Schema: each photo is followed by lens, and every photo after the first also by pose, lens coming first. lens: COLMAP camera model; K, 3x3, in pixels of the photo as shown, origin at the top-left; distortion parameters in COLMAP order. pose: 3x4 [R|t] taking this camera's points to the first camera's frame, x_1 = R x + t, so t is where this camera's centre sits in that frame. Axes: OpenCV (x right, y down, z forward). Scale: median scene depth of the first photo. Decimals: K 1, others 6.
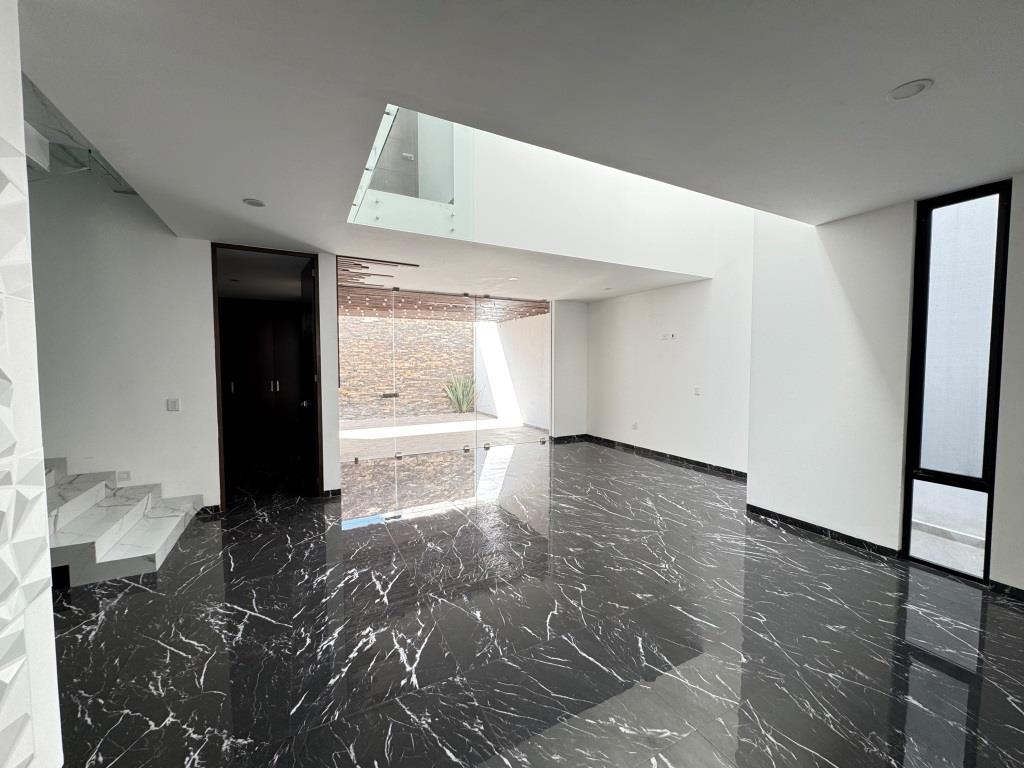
lens RADIAL K [[408.6, 0, 511.7], [0, 408.6, 382.2], [0, 0, 1]] dist [-0.003880, 0.000901]
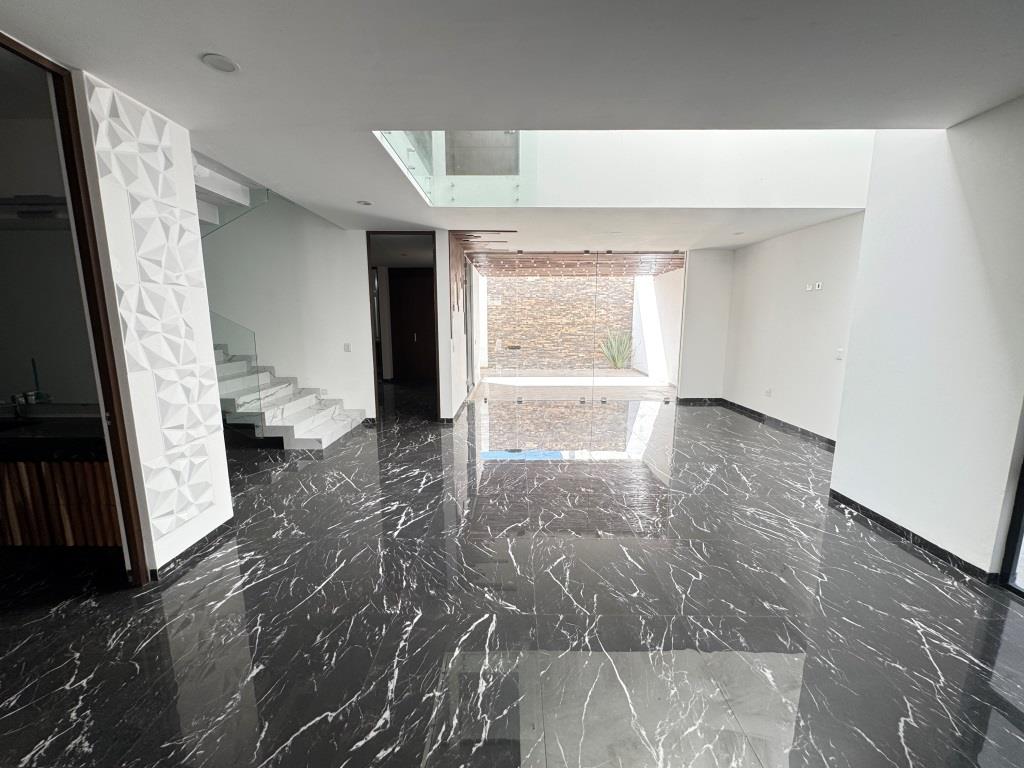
lens RADIAL K [[408.6, 0, 513.7], [0, 408.6, 384.8], [0, 0, 1]] dist [-0.003880, 0.000901]
pose [[0.883144, 0.076512, -0.462820, 0.313927], [-0.023261, 0.992538, 0.119696, -0.001645], [0.468524, -0.094943, 0.878334, -0.026915]]
